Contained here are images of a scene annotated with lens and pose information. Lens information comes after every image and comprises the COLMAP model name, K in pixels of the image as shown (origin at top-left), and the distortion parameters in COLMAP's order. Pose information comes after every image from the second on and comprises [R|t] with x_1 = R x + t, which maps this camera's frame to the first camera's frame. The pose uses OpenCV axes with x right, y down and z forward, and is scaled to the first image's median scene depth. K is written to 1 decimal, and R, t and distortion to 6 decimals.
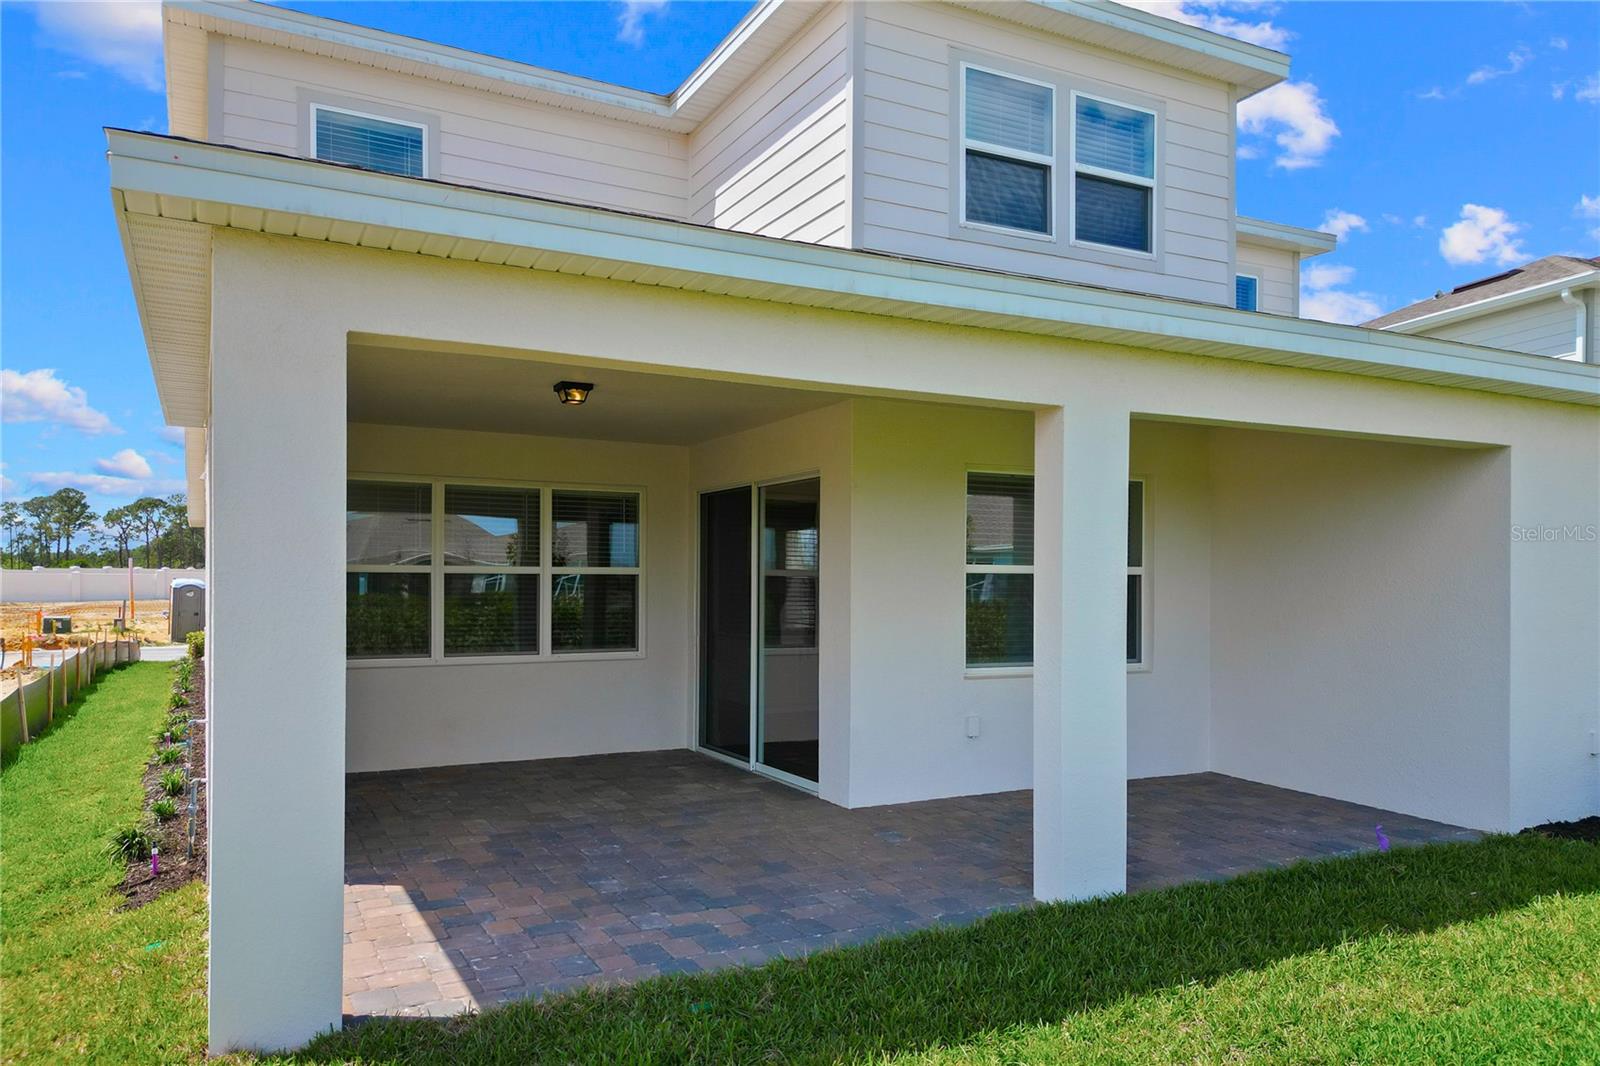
lens RADIAL K [[1138.8, 0, 797.3], [0, 1138.8, 493.4], [0, 0, 1]] dist [0.009305, -0.001089]
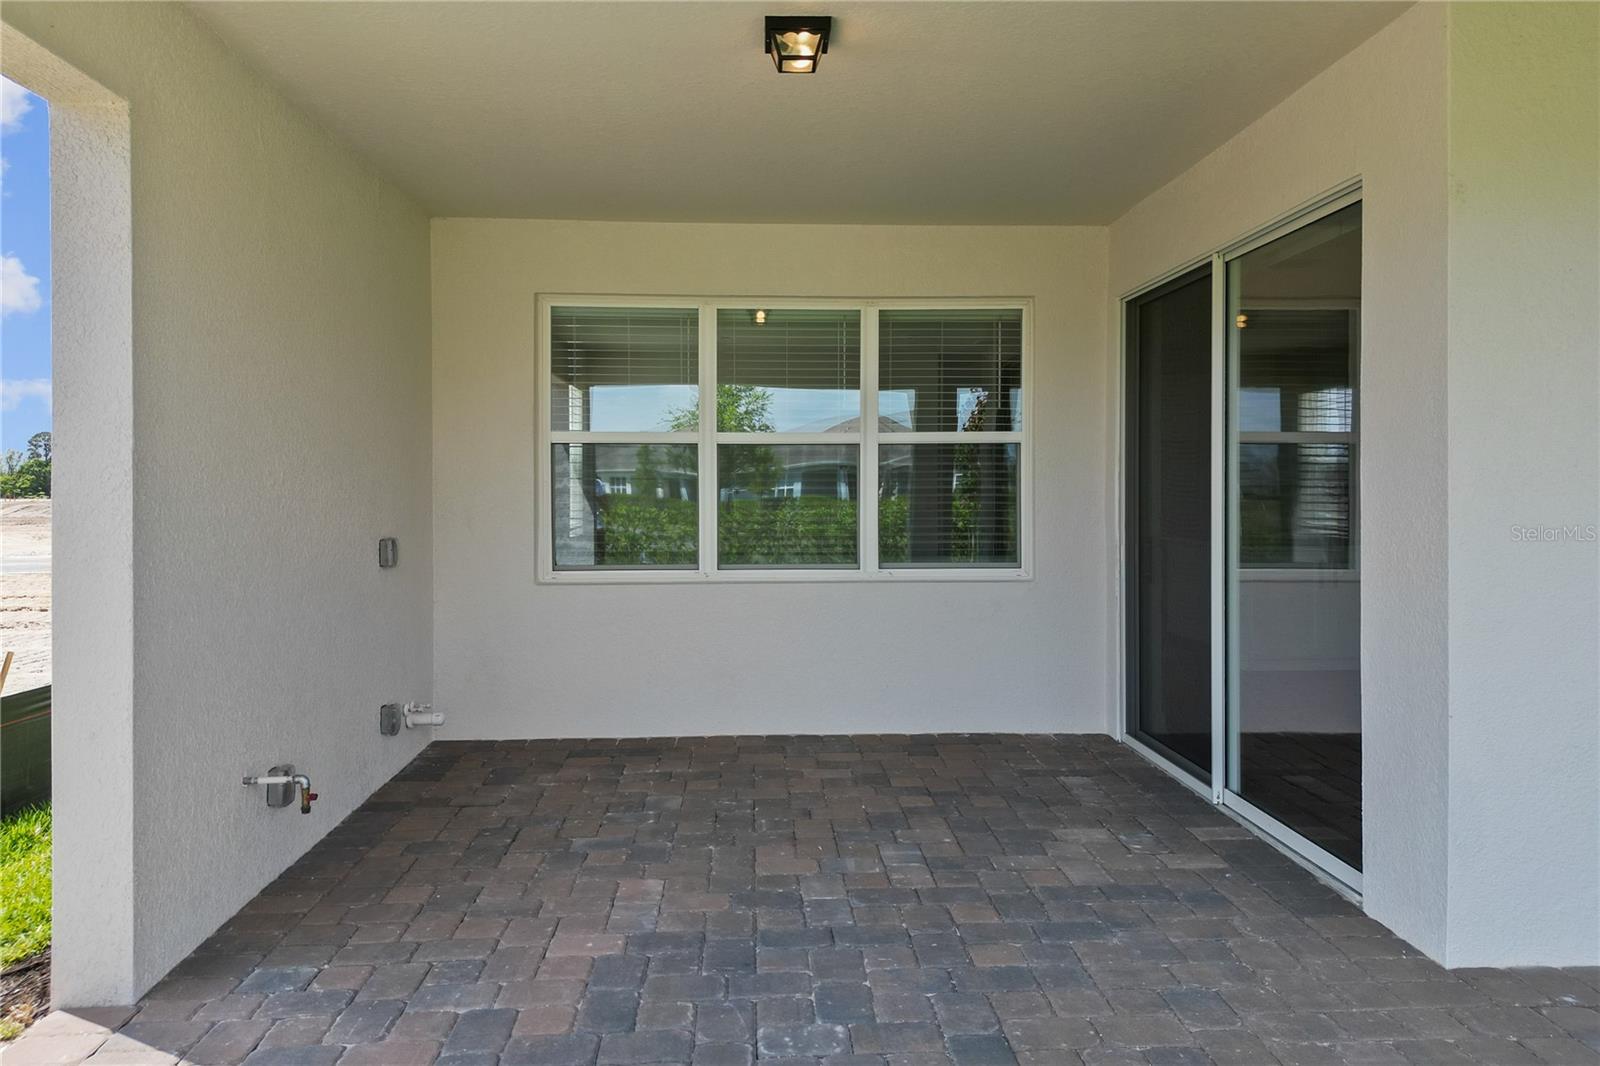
lens RADIAL K [[1138.8, 0, 797.3], [0, 1138.8, 493.4], [0, 0, 1]] dist [0.009305, -0.001089]
pose [[0.908204, -0.004971, -0.418499, 0.005170], [0.039205, 0.996543, 0.073243, 0.057305], [0.416688, -0.082927, 0.905259, 0.466662]]
